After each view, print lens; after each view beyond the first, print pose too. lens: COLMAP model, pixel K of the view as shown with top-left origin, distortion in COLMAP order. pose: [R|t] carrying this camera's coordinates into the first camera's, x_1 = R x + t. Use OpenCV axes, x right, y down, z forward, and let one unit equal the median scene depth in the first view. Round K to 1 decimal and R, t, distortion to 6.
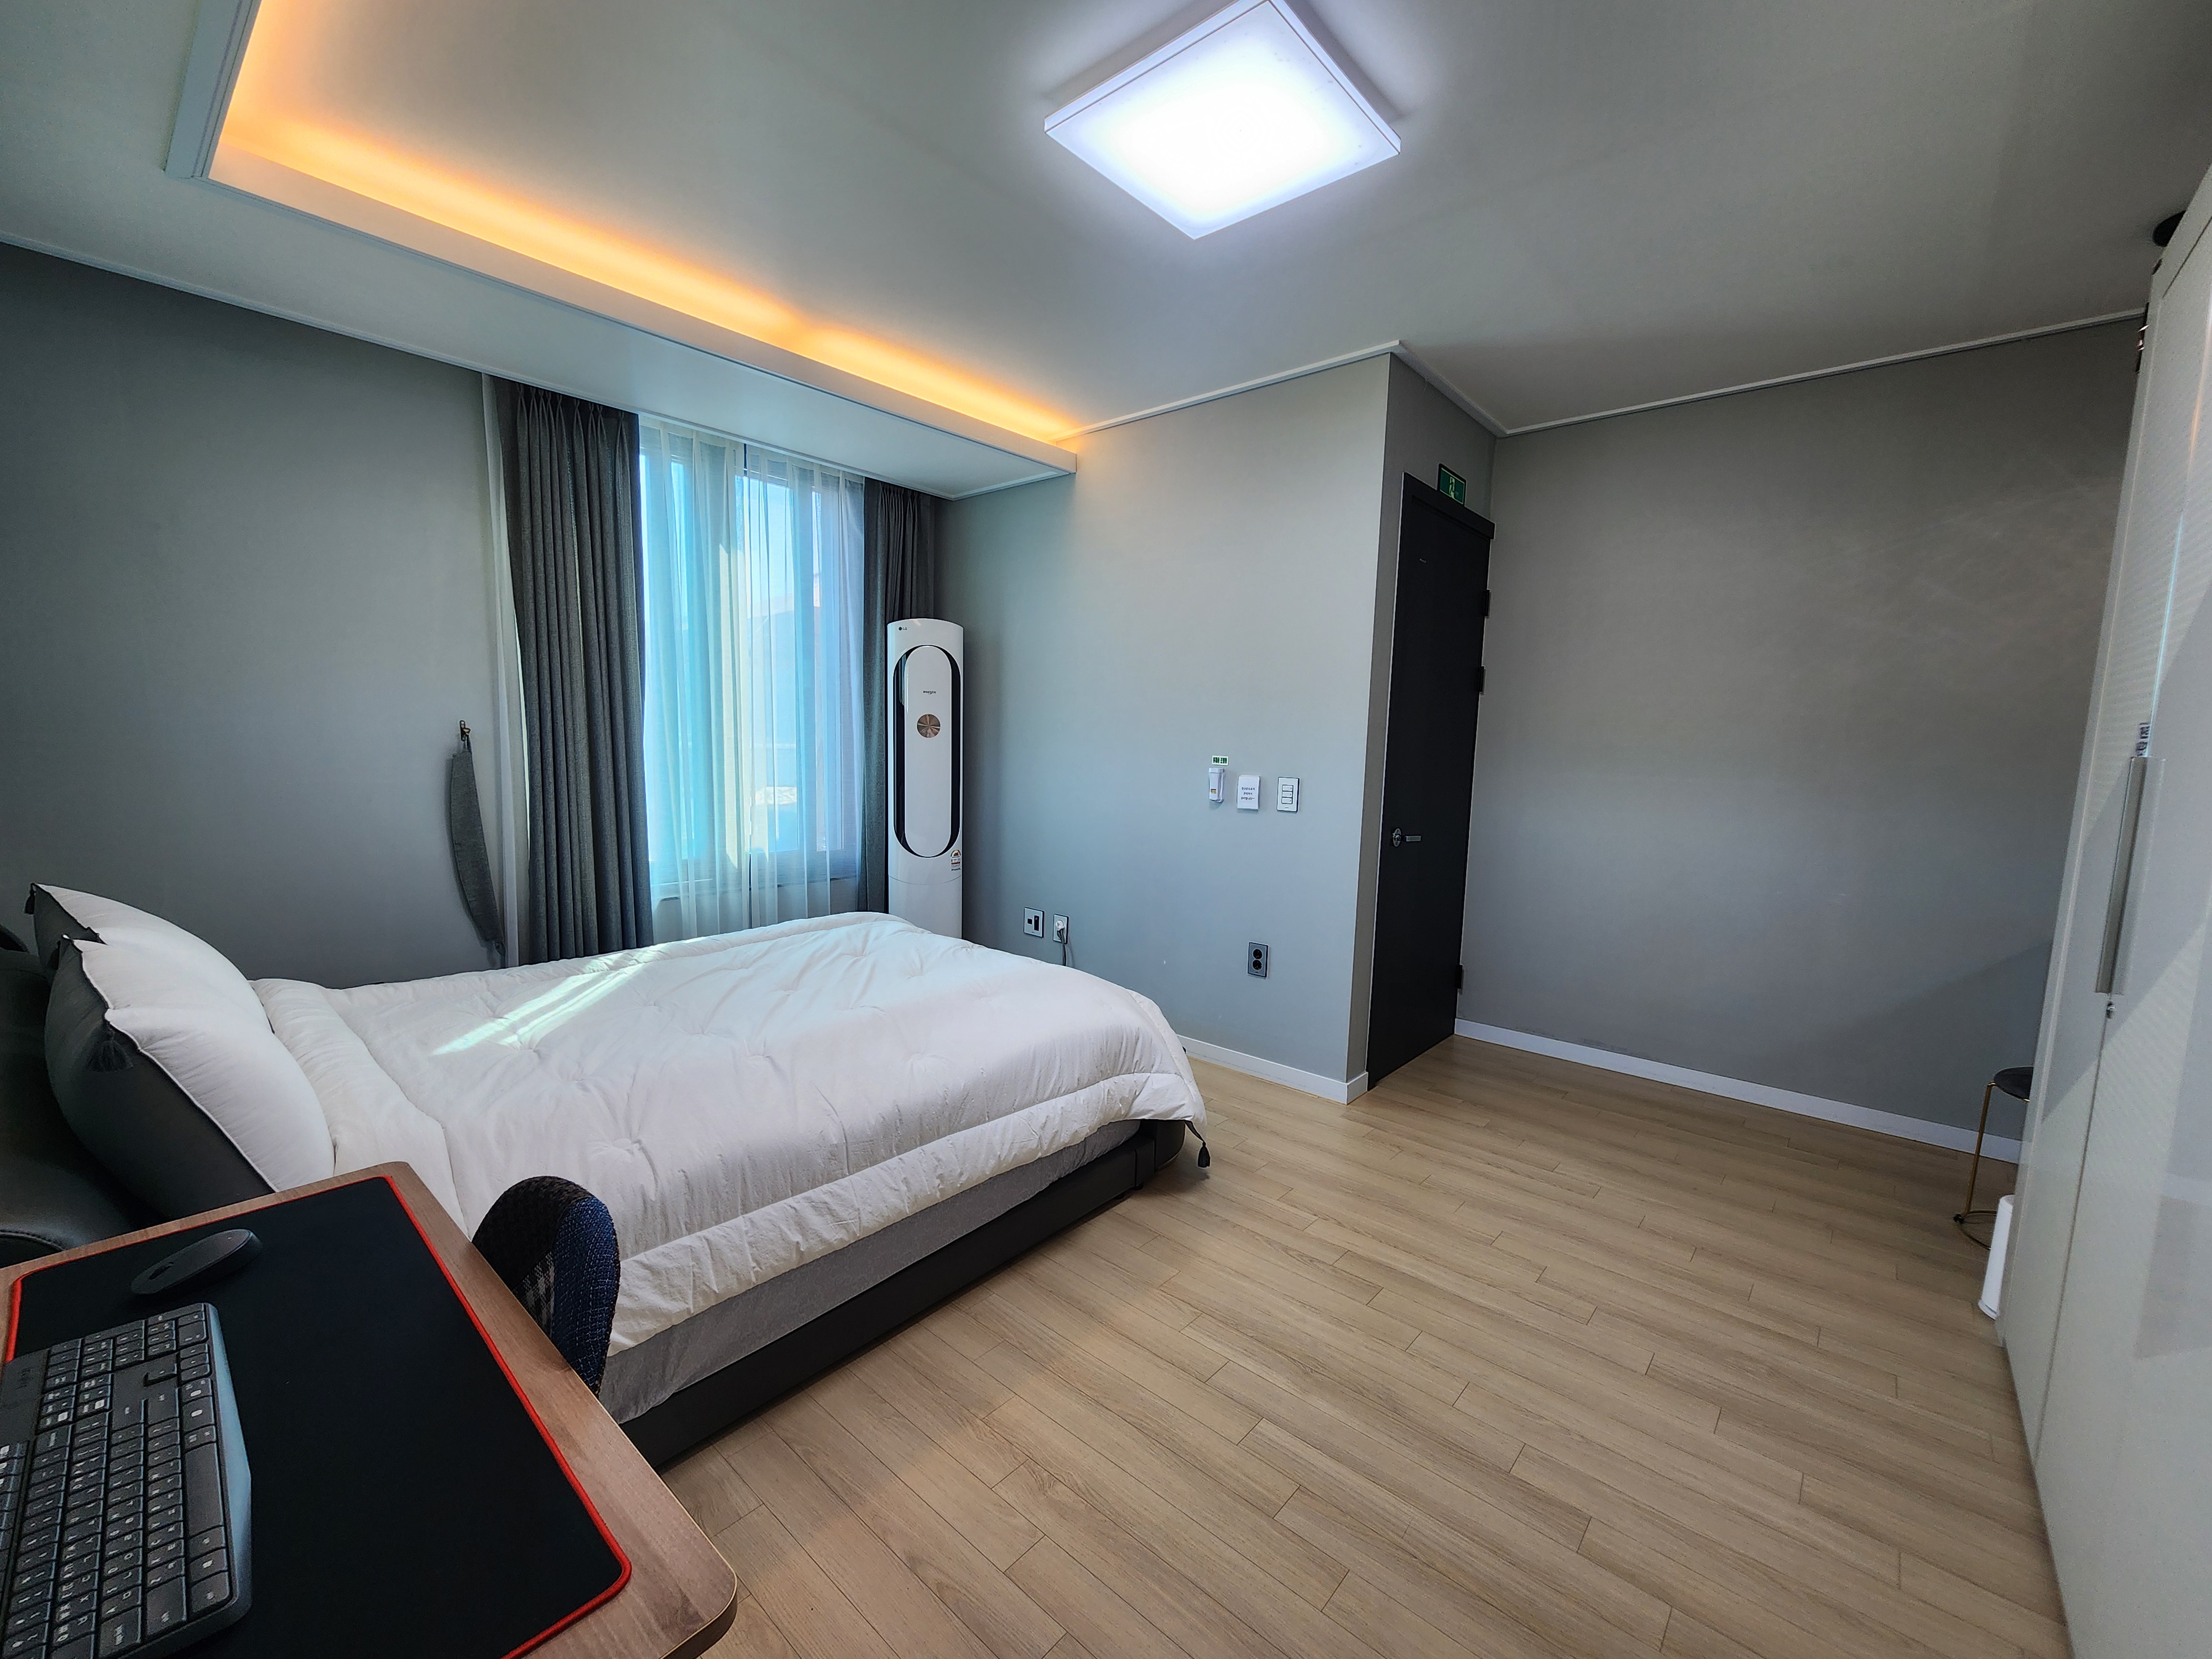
lens RADIAL K [[914.7, 0, 1070.0], [0, 914.7, 837.8], [0, 0, 1]] dist [0.003311, 0.000440]
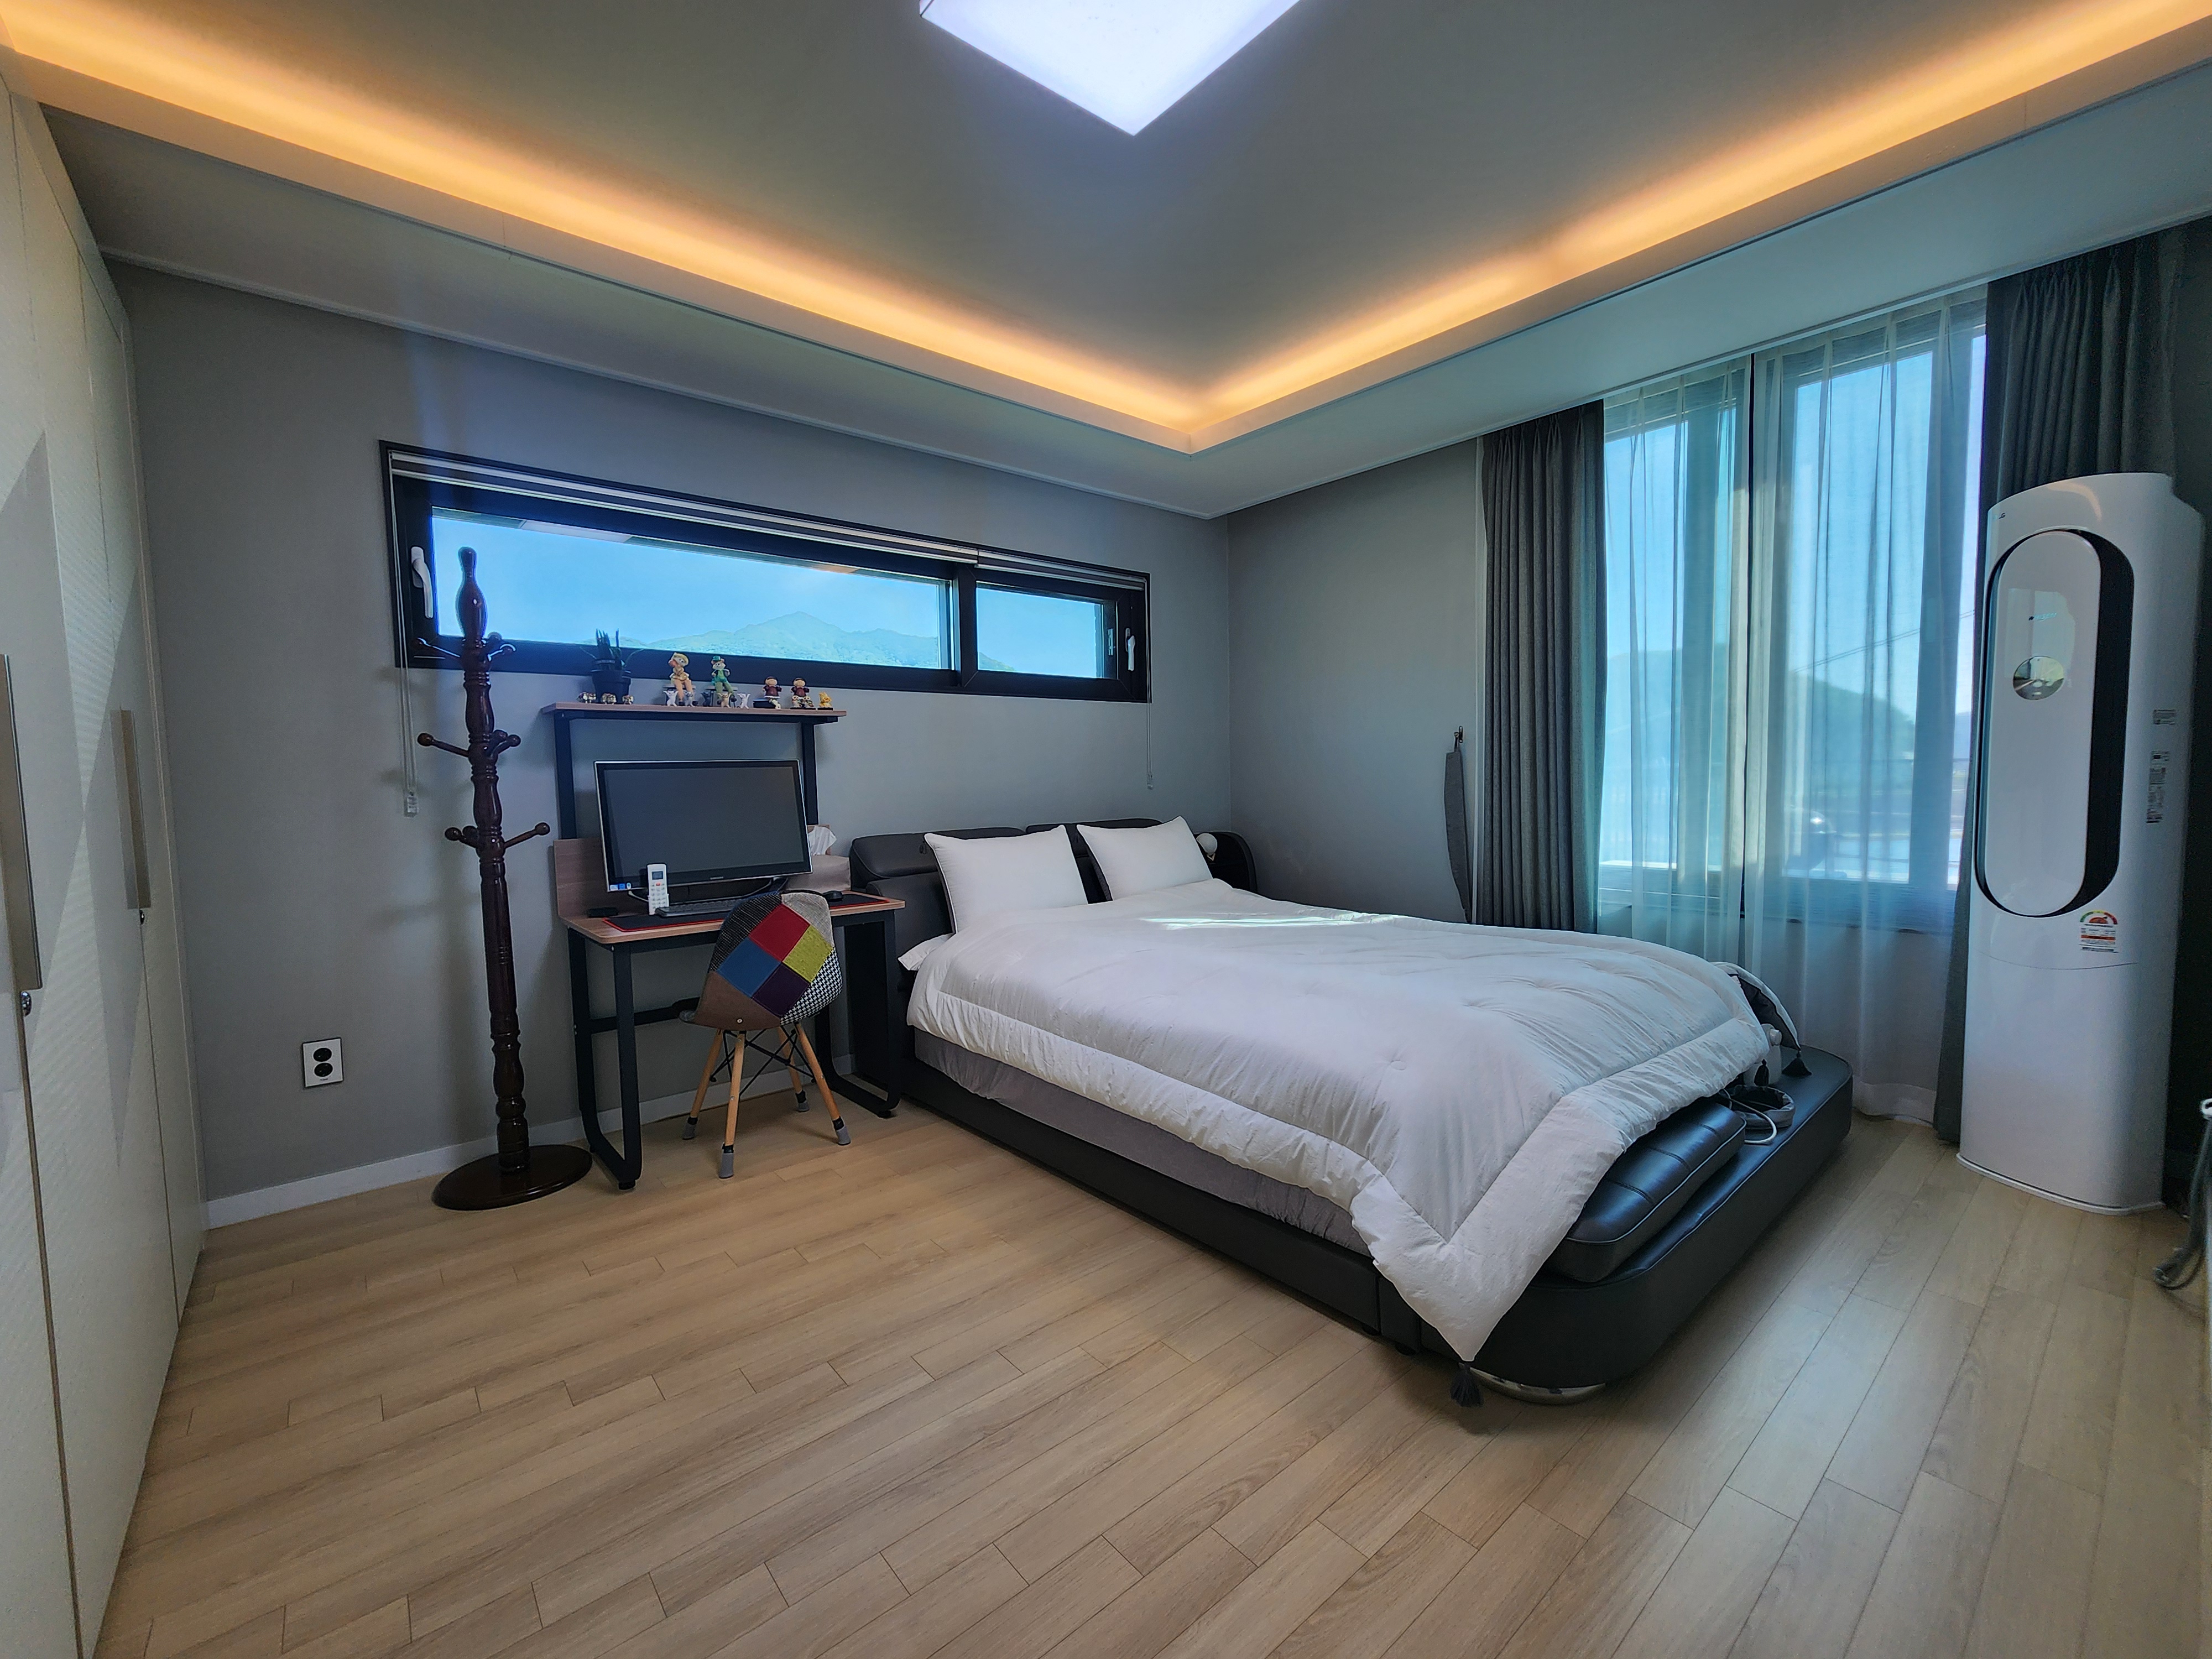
lens RADIAL K [[914.7, 0, 1093.2], [0, 914.7, 832.1], [0, 0, 1]] dist [0.003311, 0.000440]
pose [[-0.139549, 0.043849, -0.989244, 0.886185], [-0.093154, 0.994007, 0.057201, -0.014602], [0.985824, 0.100134, -0.134628, 0.974612]]
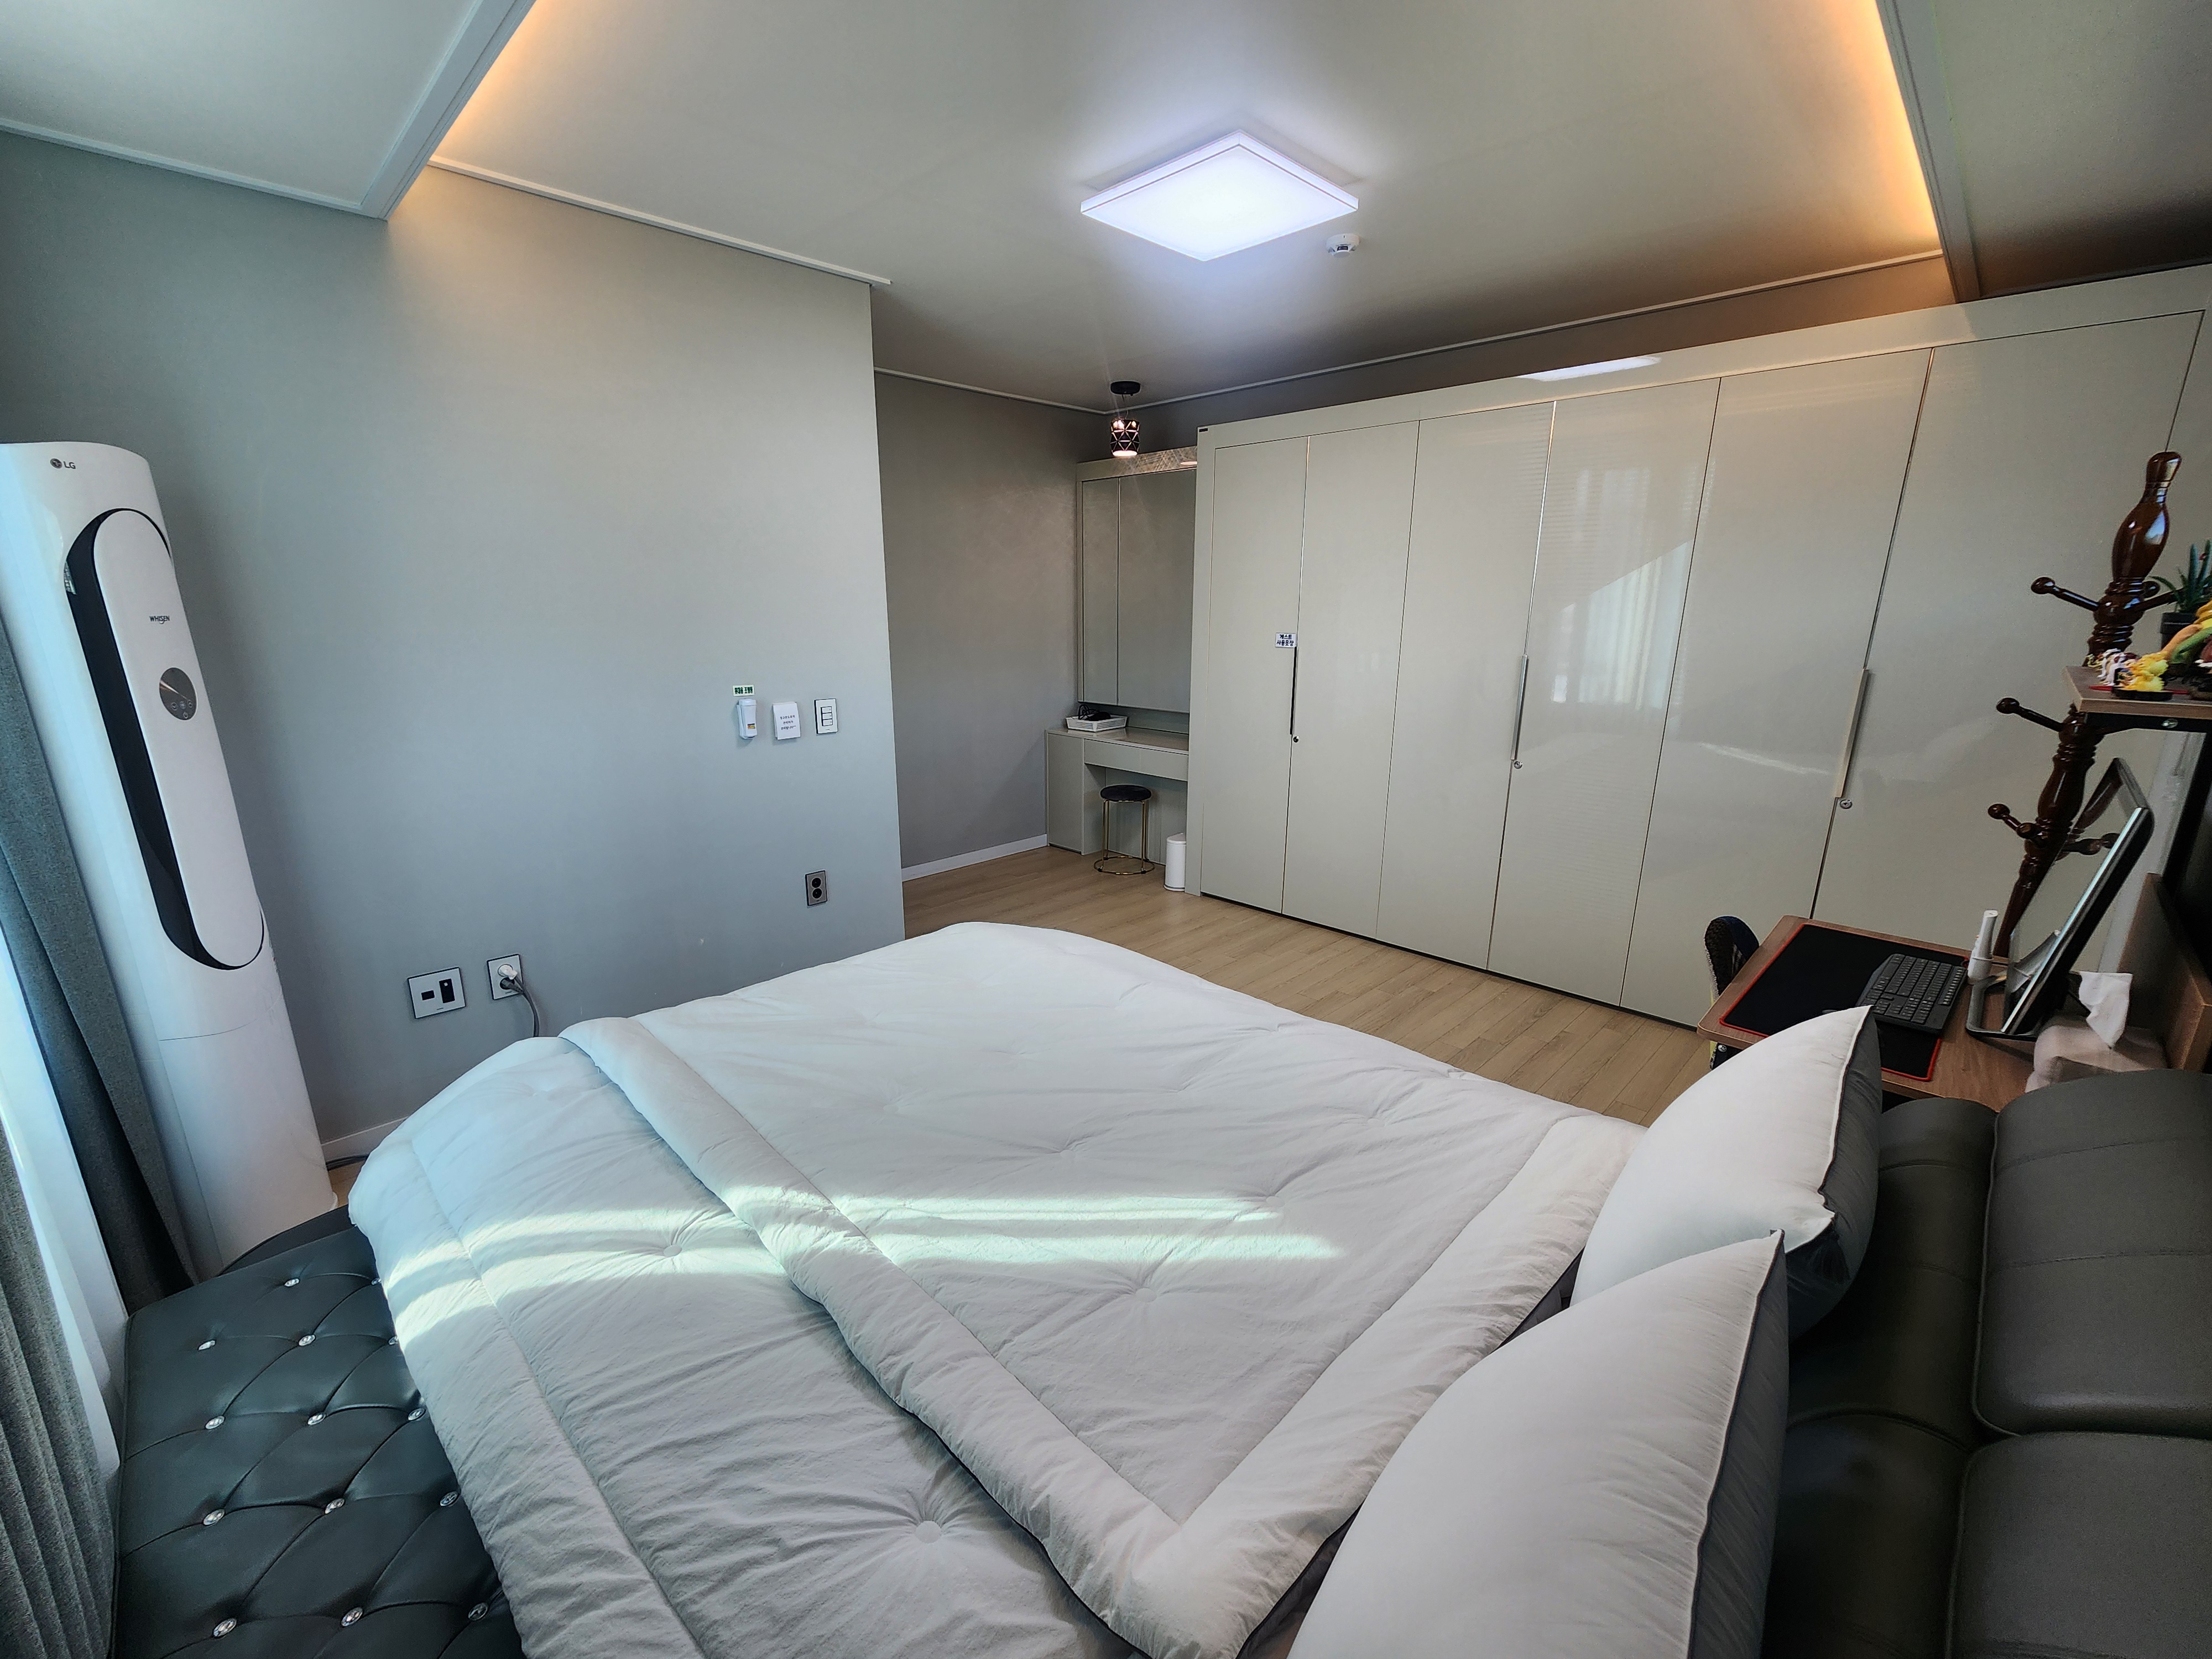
lens RADIAL K [[914.7, 0, 1107.0], [0, 914.7, 836.6], [0, 0, 1]] dist [0.003311, 0.000440]
pose [[0.036157, -0.272759, 0.961403, -1.112526], [0.111909, 0.957086, 0.267325, -0.230405], [-0.993060, 0.097924, 0.065130, 0.966773]]
